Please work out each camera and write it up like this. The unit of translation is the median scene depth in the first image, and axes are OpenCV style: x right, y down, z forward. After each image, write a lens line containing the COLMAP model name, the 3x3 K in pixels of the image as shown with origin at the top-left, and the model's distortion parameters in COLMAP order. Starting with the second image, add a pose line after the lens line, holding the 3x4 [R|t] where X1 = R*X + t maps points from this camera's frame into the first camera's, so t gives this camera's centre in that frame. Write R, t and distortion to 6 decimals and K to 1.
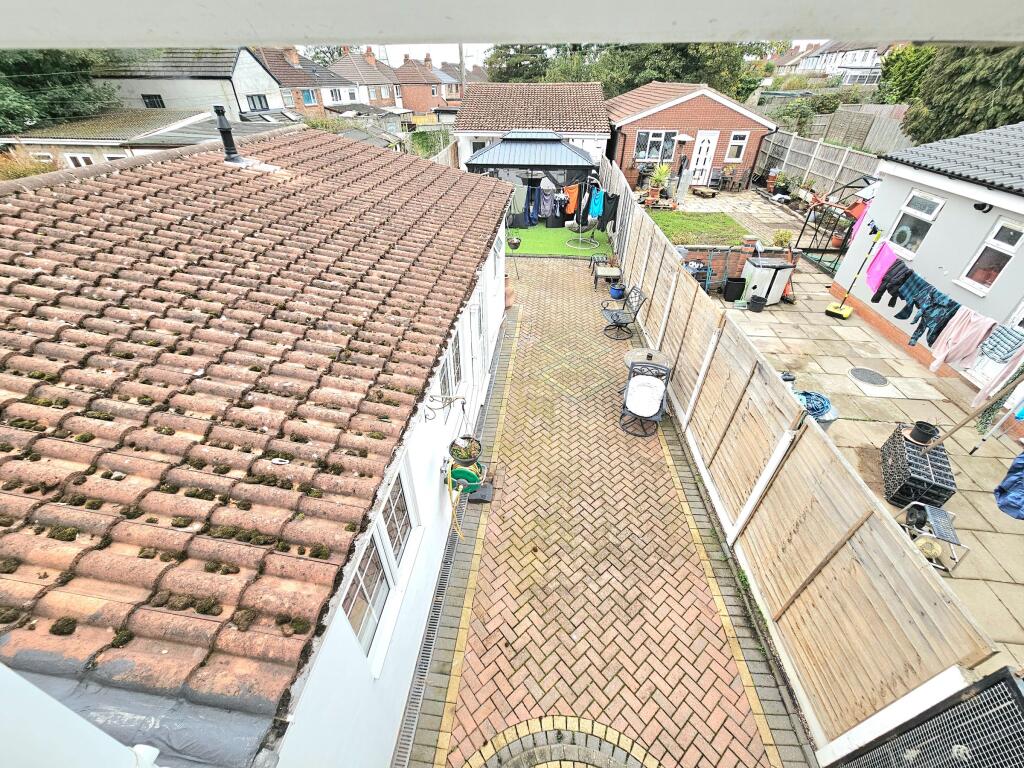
lens RADIAL K [[417.3, 0, 509.8], [0, 417.3, 375.6], [0, 0, 1]] dist [0.001376, 0.000070]
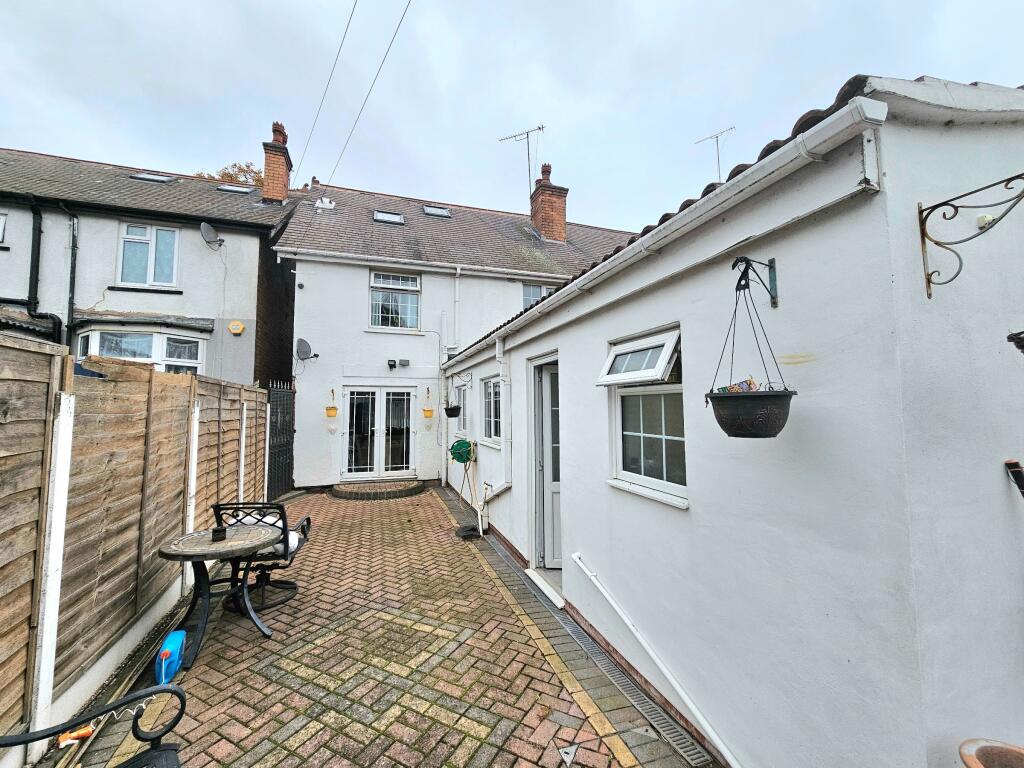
lens RADIAL K [[417.3, 0, 509.8], [0, 417.3, 375.6], [0, 0, 1]] dist [0.001376, 0.000070]
pose [[-0.913185, -0.032479, -0.406250, 0.224324], [-0.240752, 0.847290, 0.473432, -0.477469], [0.328835, 0.530136, -0.781552, 1.320682]]
